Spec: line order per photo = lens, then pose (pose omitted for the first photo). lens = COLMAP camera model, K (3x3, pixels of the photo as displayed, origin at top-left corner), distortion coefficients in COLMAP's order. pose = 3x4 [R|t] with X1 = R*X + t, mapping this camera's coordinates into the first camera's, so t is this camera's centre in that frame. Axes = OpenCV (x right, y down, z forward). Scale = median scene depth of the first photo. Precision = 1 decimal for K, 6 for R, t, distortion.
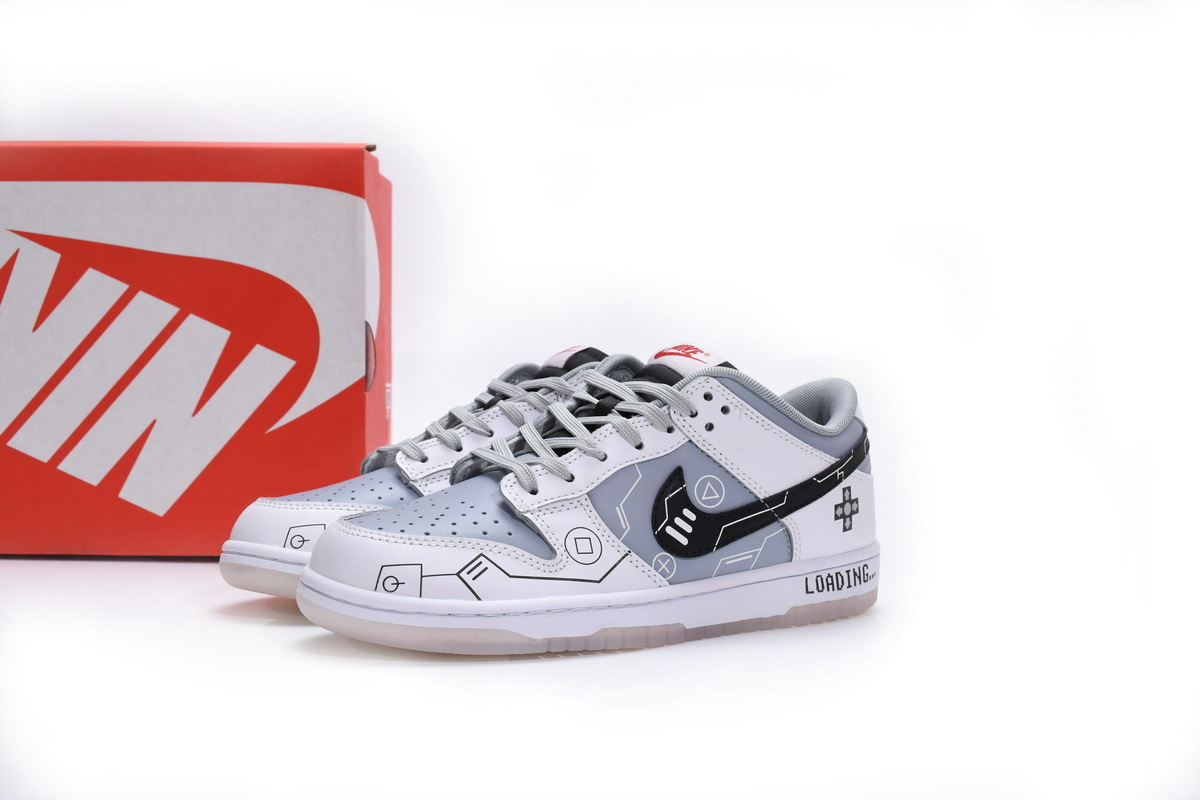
lens RADIAL K [[1510.3, 0, 606.2], [0, 1510.3, 411.2], [0, 0, 1]] dist [-0.028284, 0.000000]
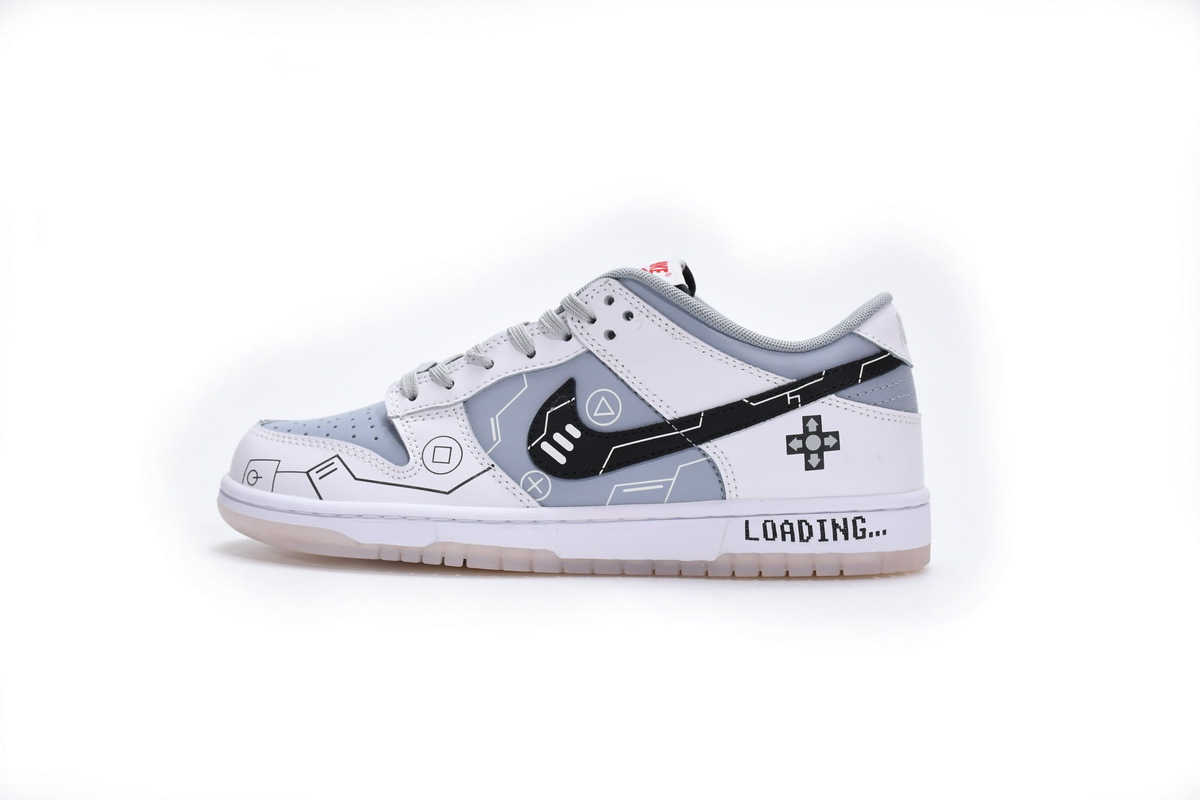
lens RADIAL K [[1780.3, 0, 602.7], [0, 1780.3, 392.0], [0, 0, 1]] dist [-0.056961, 0.000000]
pose [[0.782691, 0.009481, -0.622338, 0.720451], [-0.039857, 0.998595, -0.034914, 0.081027], [0.621133, 0.052131, 0.781969, 0.184468]]
